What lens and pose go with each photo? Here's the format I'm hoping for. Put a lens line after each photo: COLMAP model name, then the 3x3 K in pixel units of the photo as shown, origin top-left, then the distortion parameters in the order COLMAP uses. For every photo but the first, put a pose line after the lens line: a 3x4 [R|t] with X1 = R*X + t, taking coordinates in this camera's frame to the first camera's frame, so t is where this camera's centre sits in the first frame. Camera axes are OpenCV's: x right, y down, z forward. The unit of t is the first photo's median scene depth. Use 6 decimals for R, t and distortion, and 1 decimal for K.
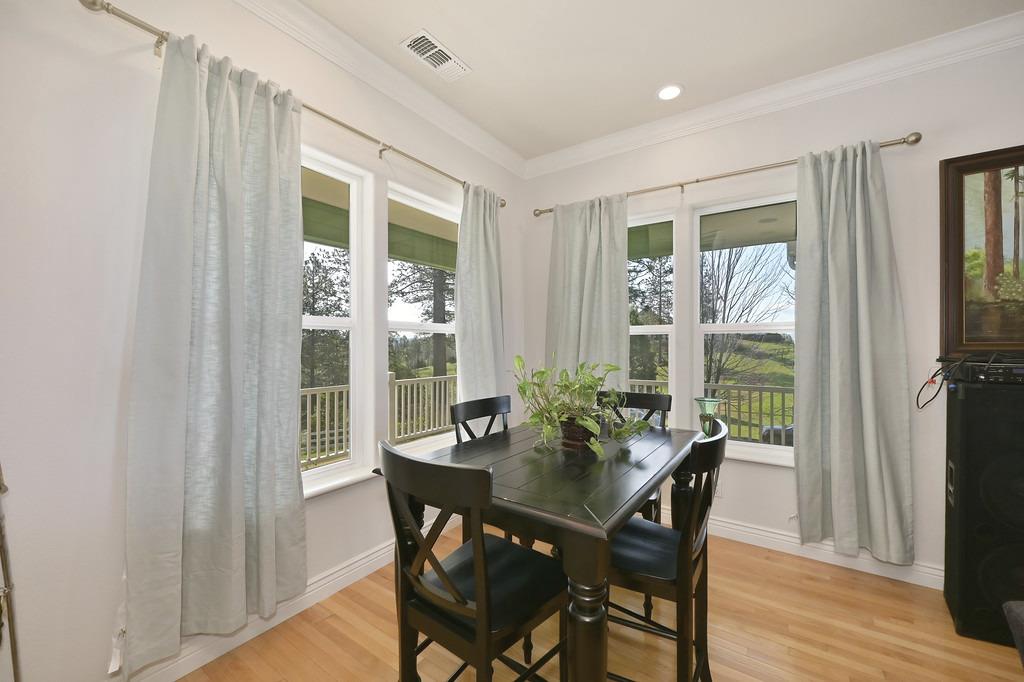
lens RADIAL K [[405.4, 0, 514.8], [0, 405.4, 342.4], [0, 0, 1]] dist [0.003002, 0.000768]
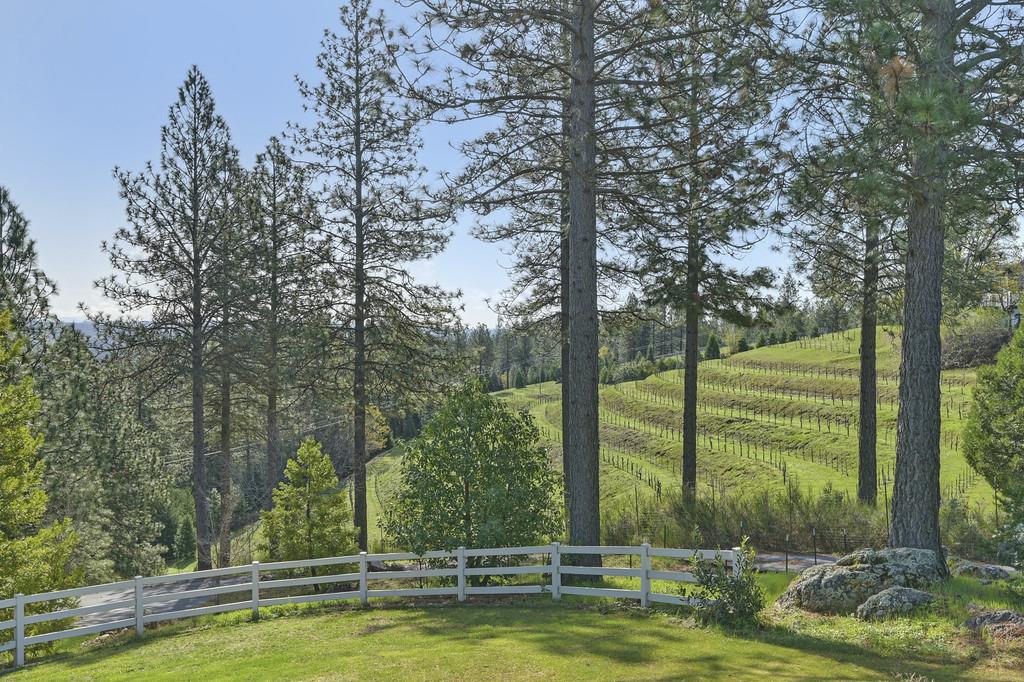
lens RADIAL K [[884.6, 0, 511.1], [0, 884.6, 341.6], [0, 0, 1]] dist [-0.004711, -0.001798]
pose [[0.979471, 0.000356, -0.201585, -0.047360], [0.000571, 0.999990, 0.004537, 0.002344], [0.201585, -0.004559, 0.979460, 0.104117]]
